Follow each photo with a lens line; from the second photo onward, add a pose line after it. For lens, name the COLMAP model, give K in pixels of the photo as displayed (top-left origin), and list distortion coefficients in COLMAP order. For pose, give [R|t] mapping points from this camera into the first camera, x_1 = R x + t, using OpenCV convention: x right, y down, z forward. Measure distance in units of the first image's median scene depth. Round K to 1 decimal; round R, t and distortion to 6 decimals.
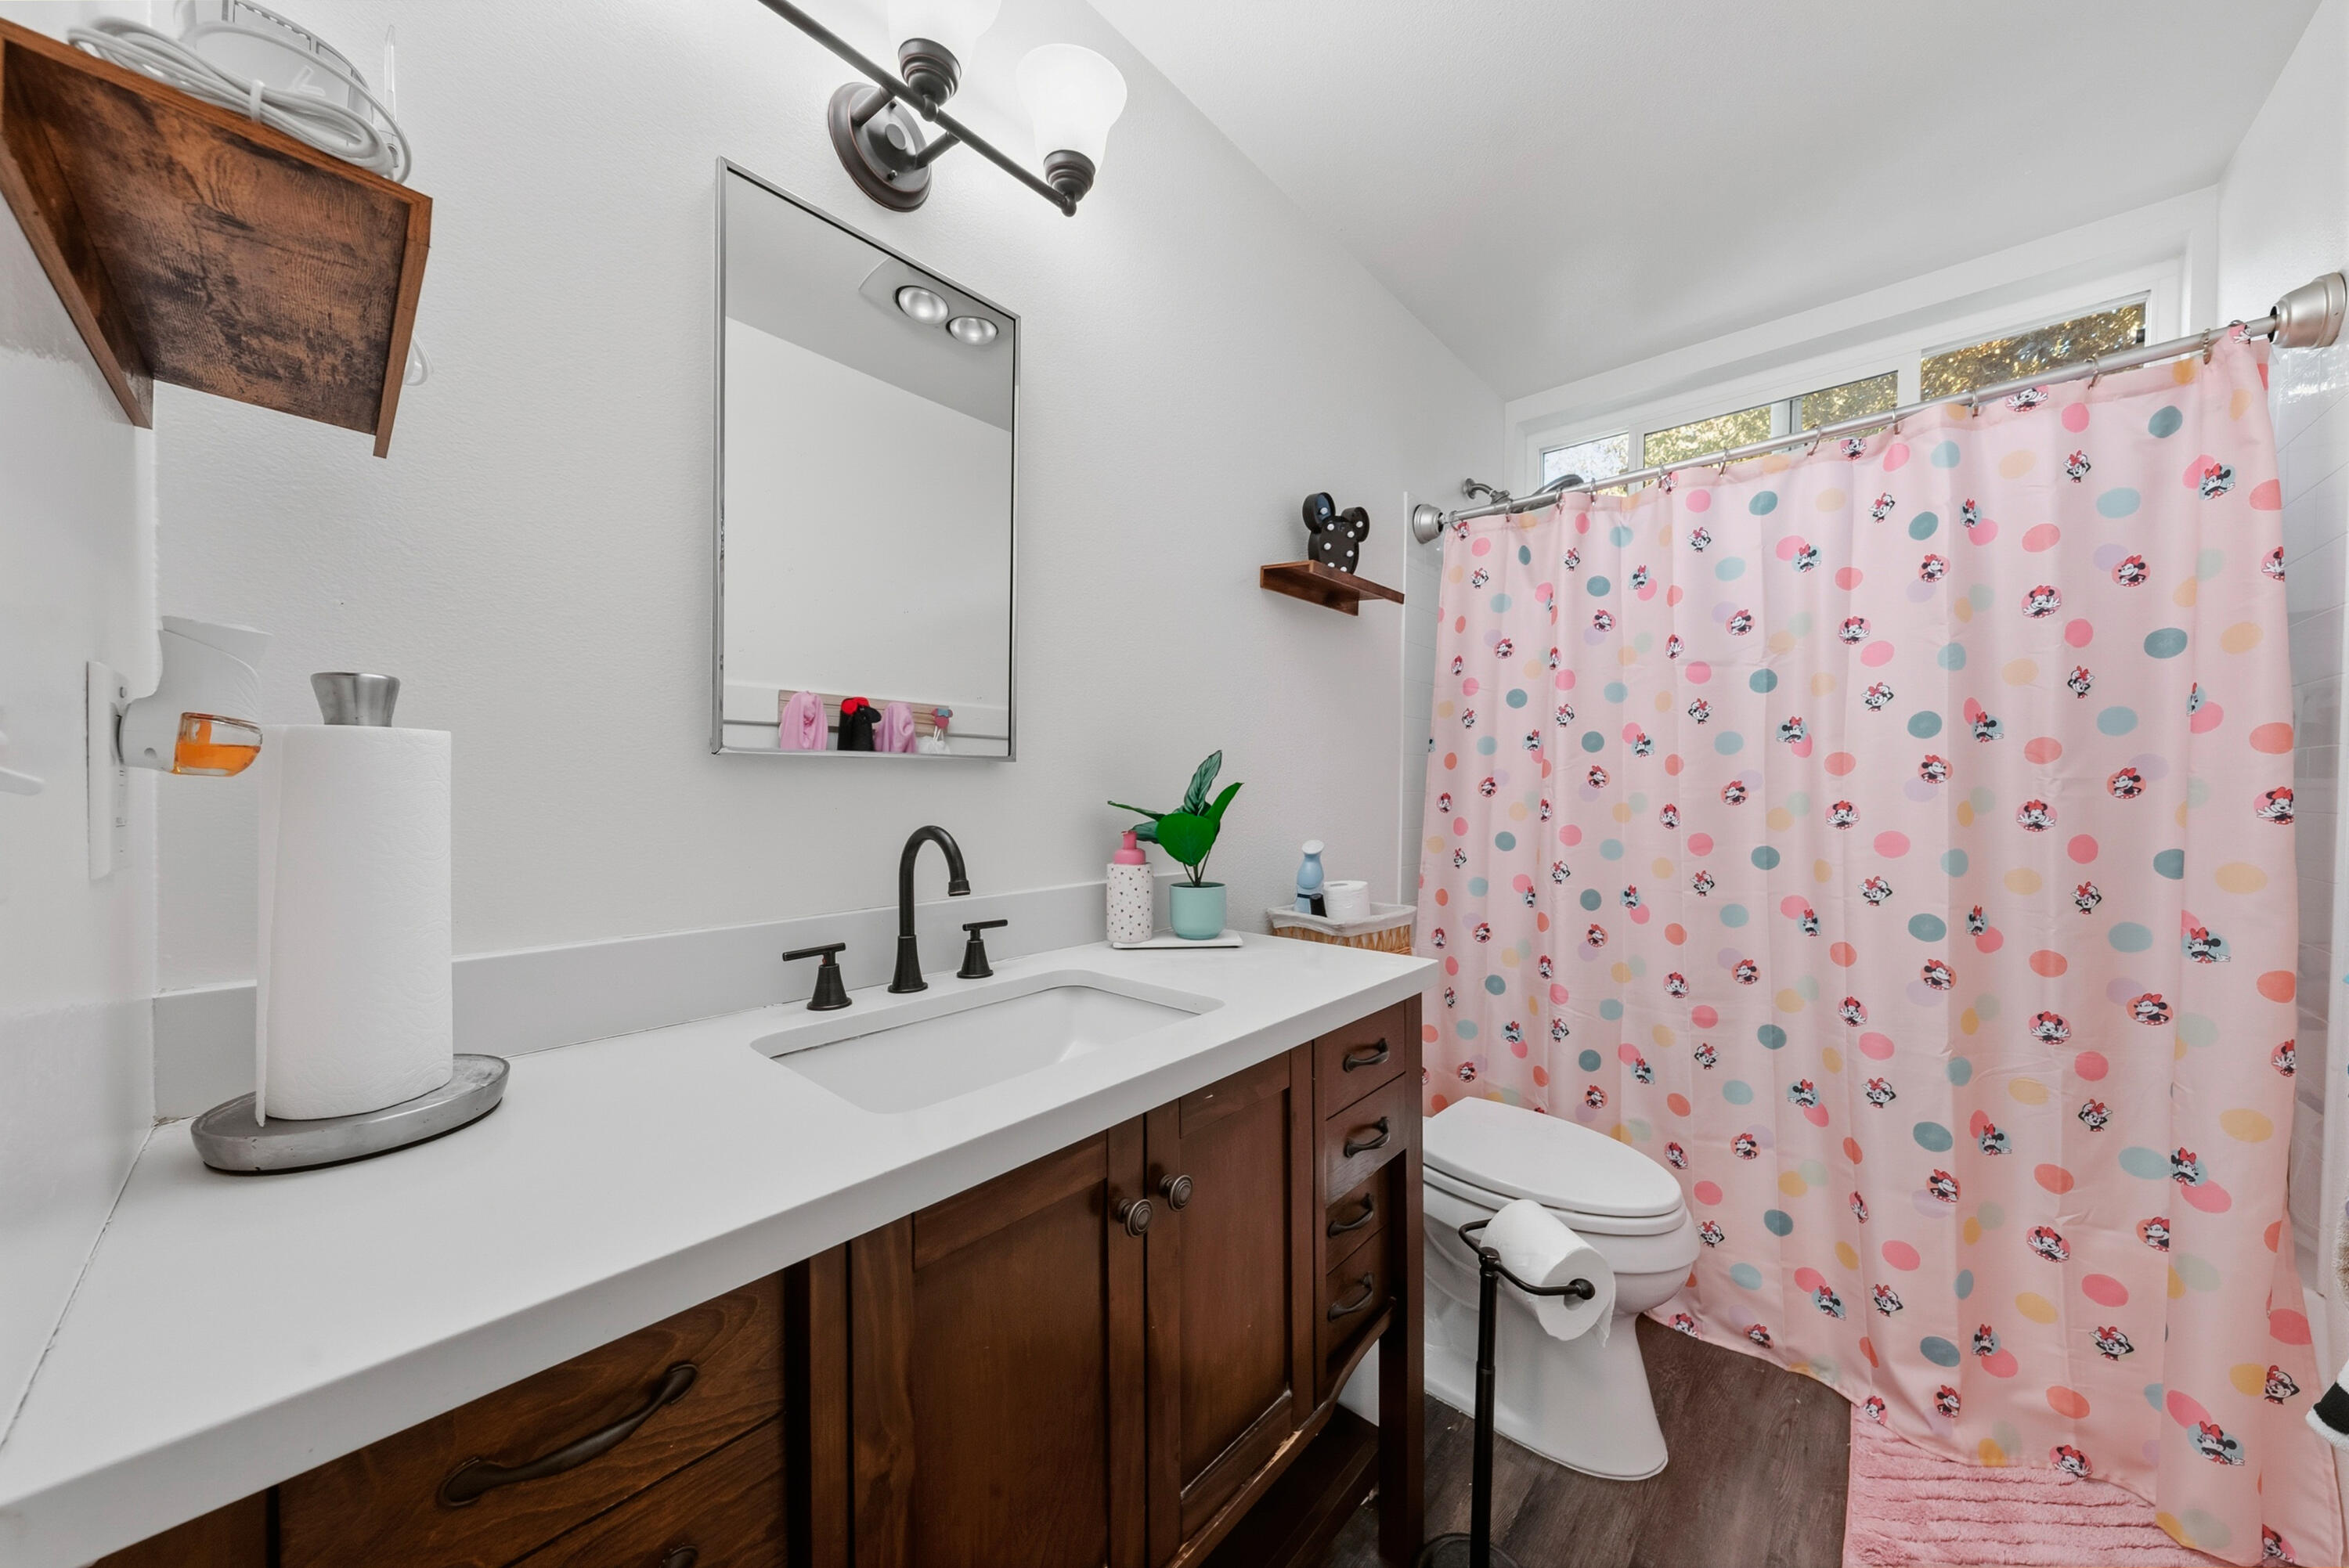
lens RADIAL K [[808.8, 0, 1165.2], [0, 808.8, 780.3], [0, 0, 1]] dist [-0.001728, -0.000651]
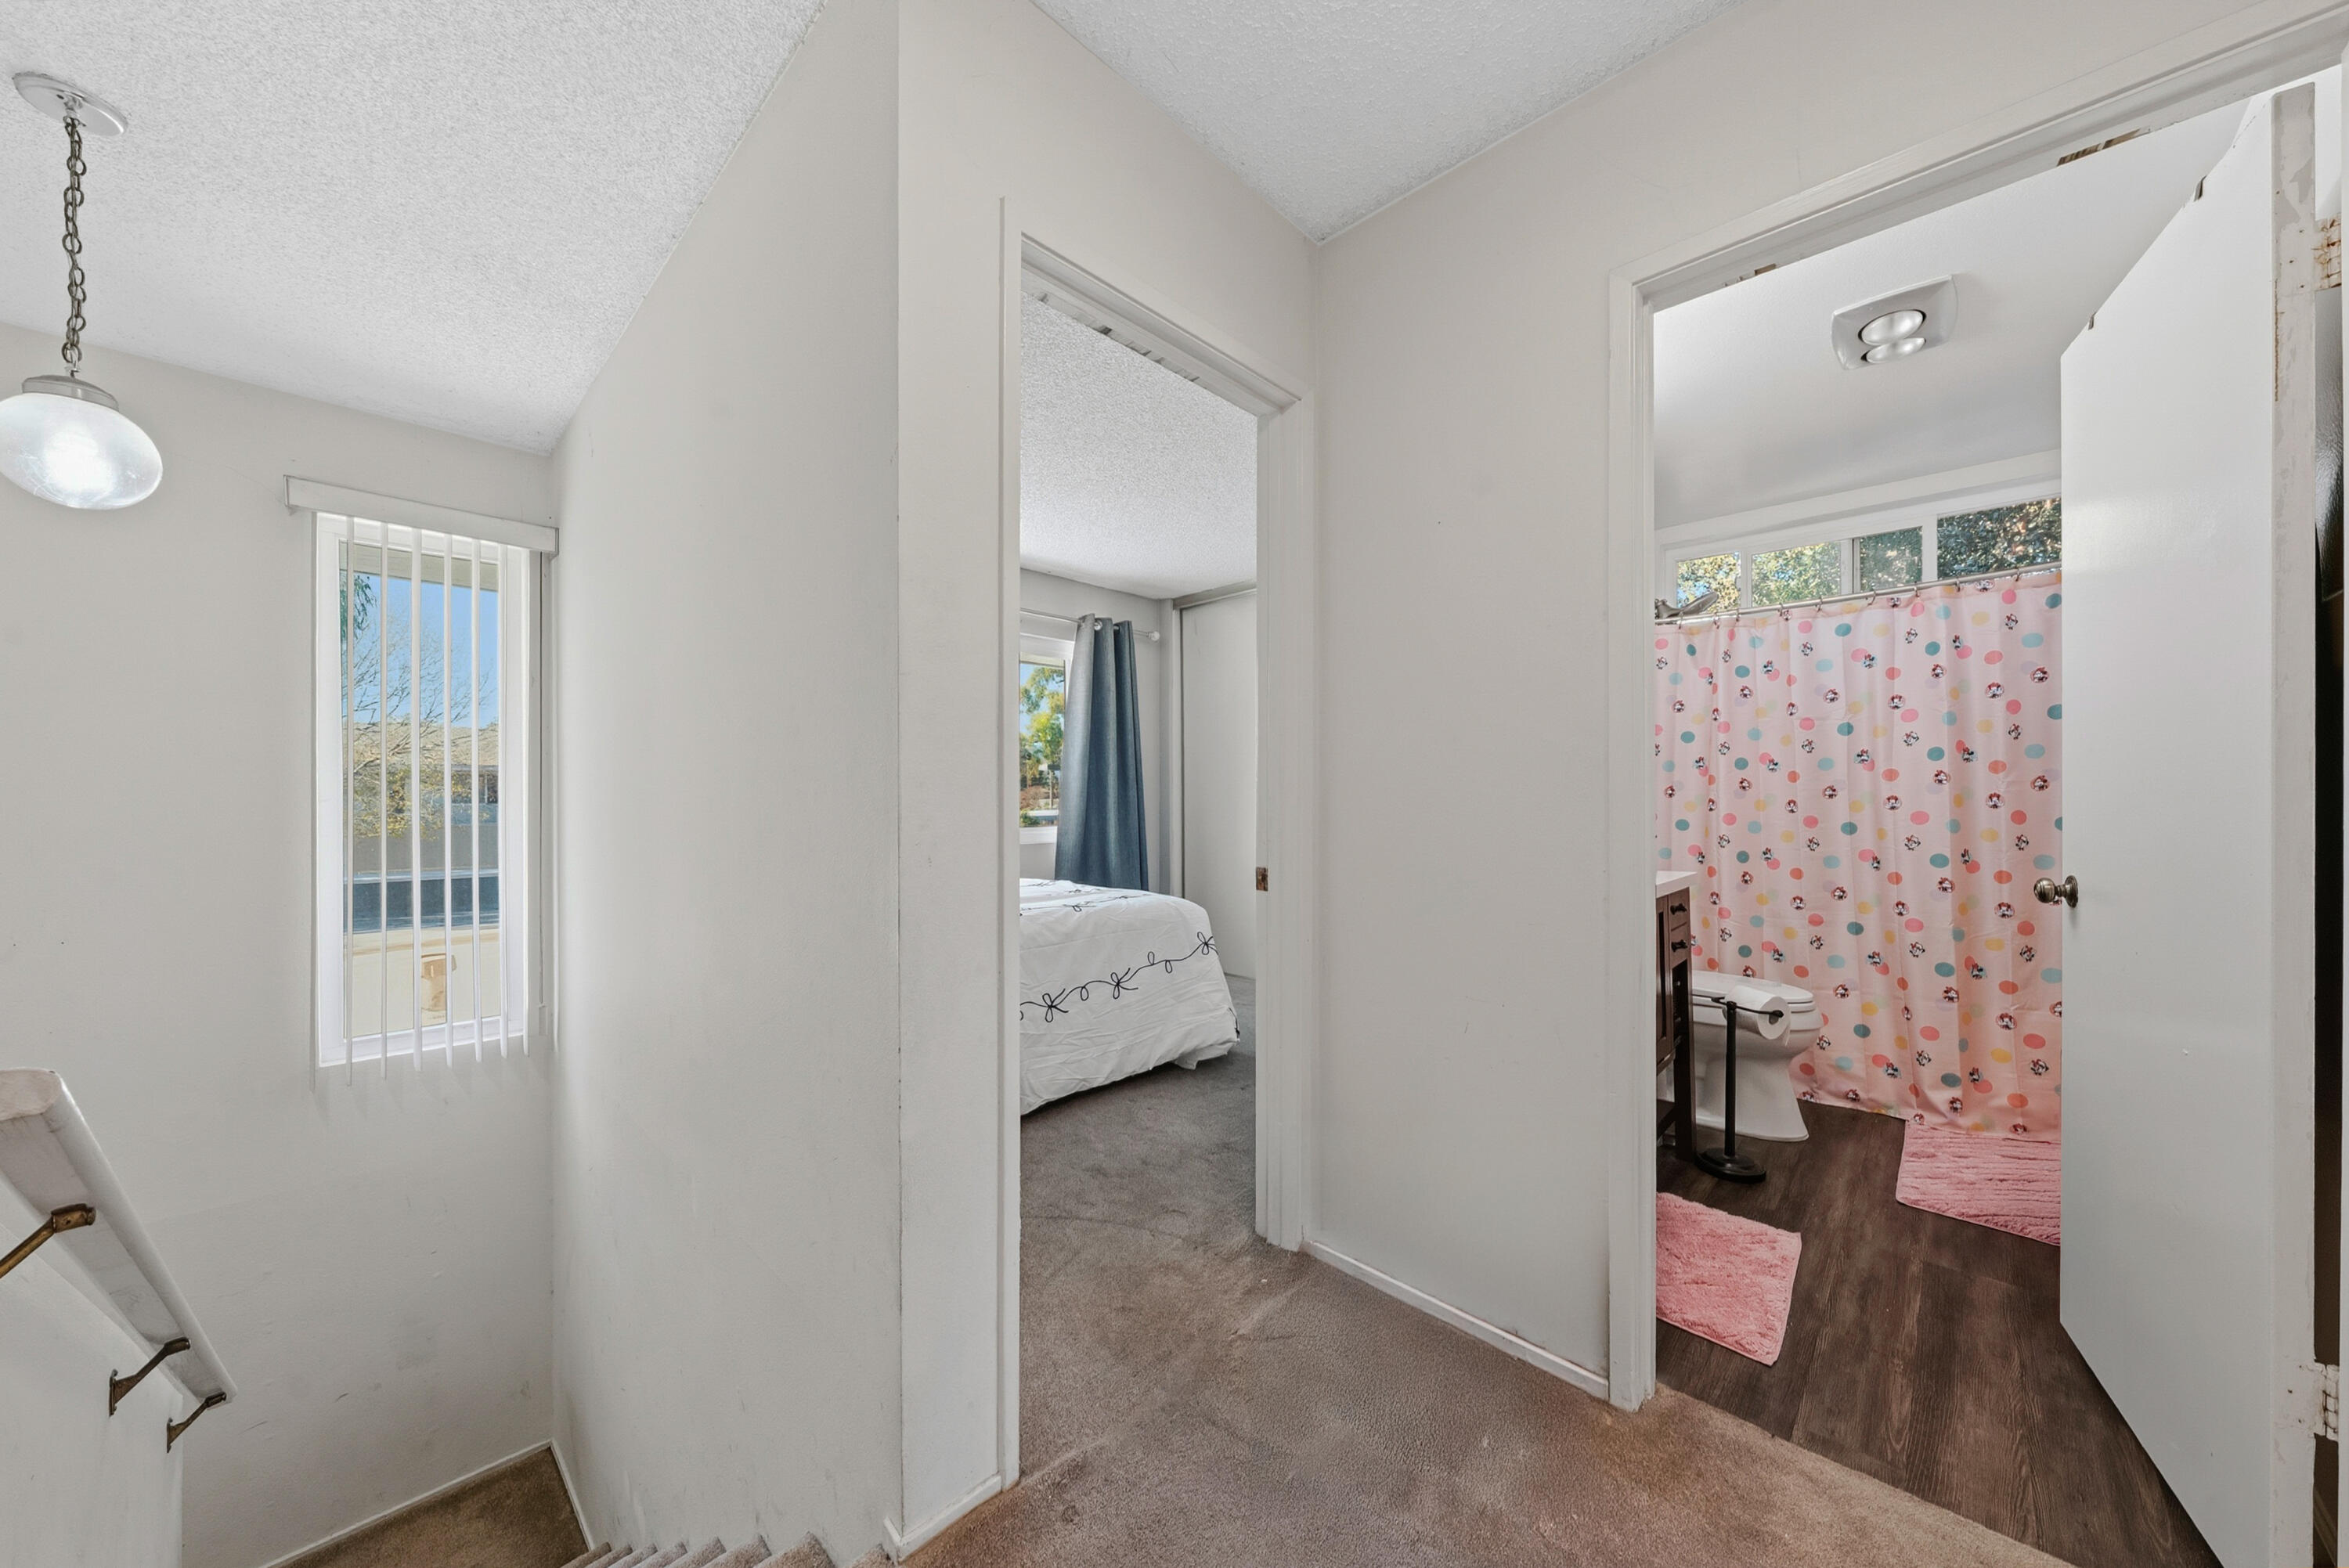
lens RADIAL K [[808.8, 0, 1184.7], [0, 808.8, 786.7], [0, 0, 1]] dist [-0.001728, -0.000651]
pose [[0.999625, -0.012718, -0.024268, -0.719754], [0.012379, 0.999824, -0.014067, 0.011759], [0.024443, 0.013762, 0.999606, -0.868731]]
